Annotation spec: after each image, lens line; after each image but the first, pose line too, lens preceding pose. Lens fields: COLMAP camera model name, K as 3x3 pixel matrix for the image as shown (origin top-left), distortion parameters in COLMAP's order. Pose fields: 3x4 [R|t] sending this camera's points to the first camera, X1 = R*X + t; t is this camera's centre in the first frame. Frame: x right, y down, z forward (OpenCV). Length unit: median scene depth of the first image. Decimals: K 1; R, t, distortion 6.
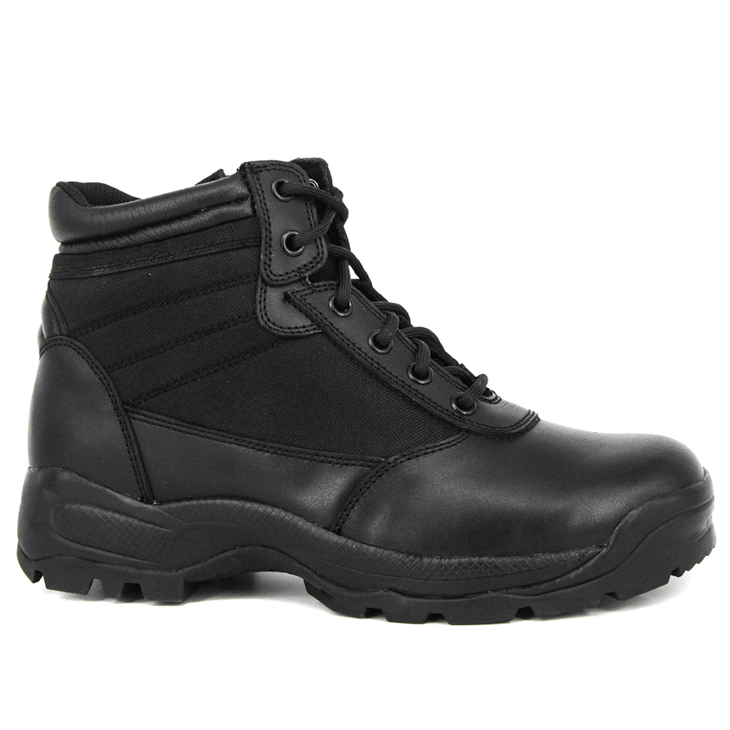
lens RADIAL K [[1121.1, 0, 365.0], [0, 1121.1, 365.0], [0, 0, 1]] dist [-0.228529, -0.025769]
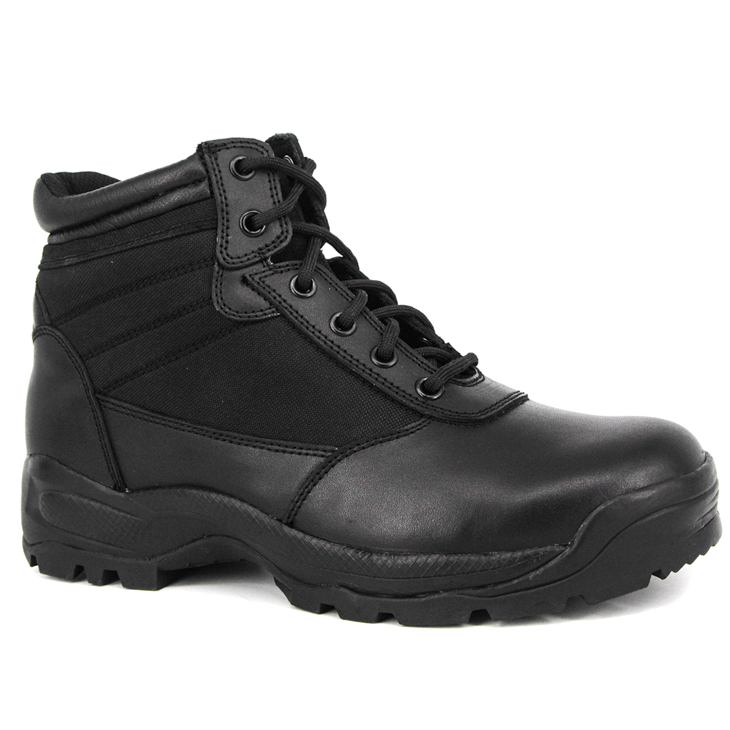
lens RADIAL K [[1121.1, 0, 365.0], [0, 1121.1, 365.0], [0, 0, 1]] dist [-0.228529, -0.025769]
pose [[0.975369, -0.018882, -0.219769, 0.241389], [0.027869, 0.998894, 0.037866, -0.020901], [0.218811, -0.043058, 0.974817, 0.080587]]
